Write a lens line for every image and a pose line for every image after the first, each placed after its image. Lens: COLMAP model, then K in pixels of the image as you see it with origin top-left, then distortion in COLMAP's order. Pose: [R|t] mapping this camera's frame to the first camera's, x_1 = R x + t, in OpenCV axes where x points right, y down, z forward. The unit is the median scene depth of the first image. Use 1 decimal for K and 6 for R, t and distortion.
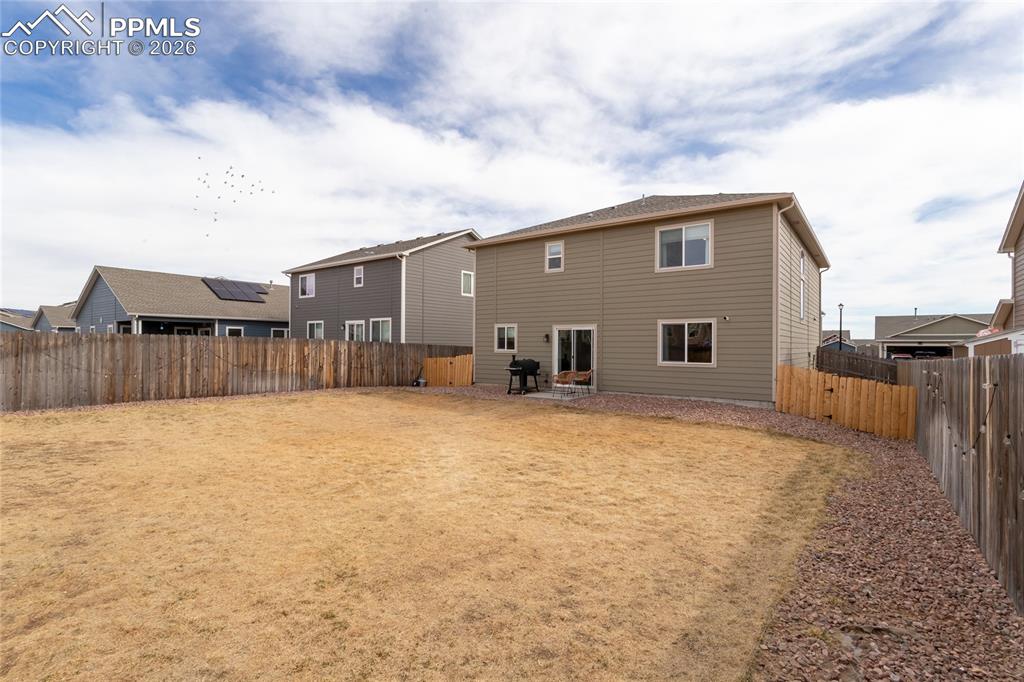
lens RADIAL K [[489.9, 0, 515.9], [0, 489.9, 336.7], [0, 0, 1]] dist [-0.000299, 0.001245]
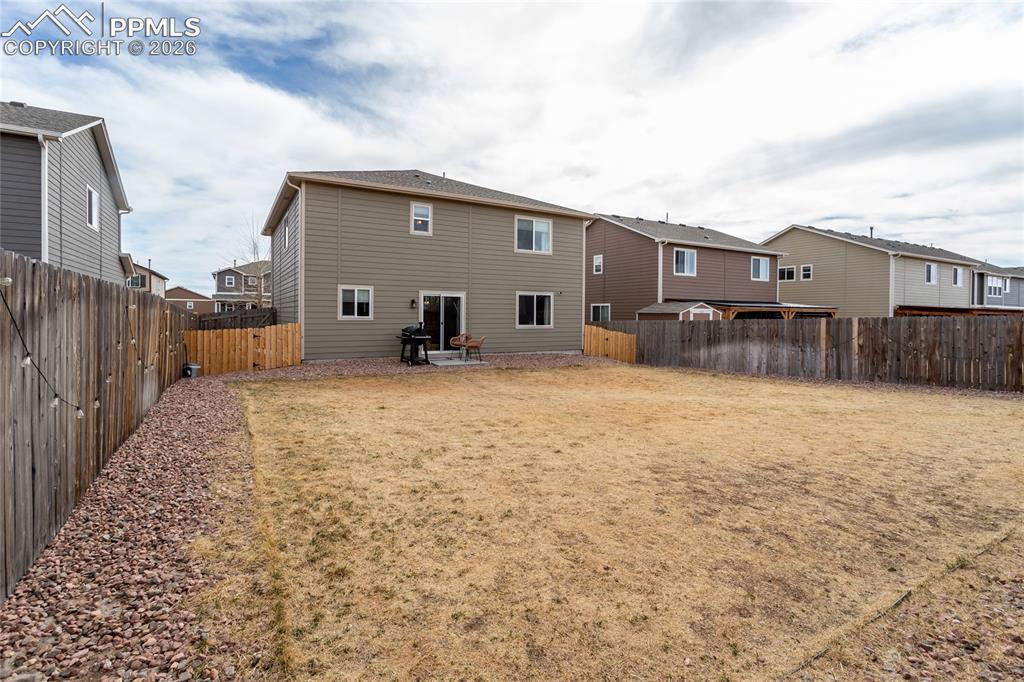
lens RADIAL K [[489.9, 0, 531.5], [0, 489.9, 324.3], [0, 0, 1]] dist [-0.000299, 0.001245]
pose [[0.381596, -0.020254, 0.924107, -0.726680], [-0.021981, 0.999278, 0.030978, 0.007884], [-0.924068, -0.032134, 0.380875, 0.432616]]
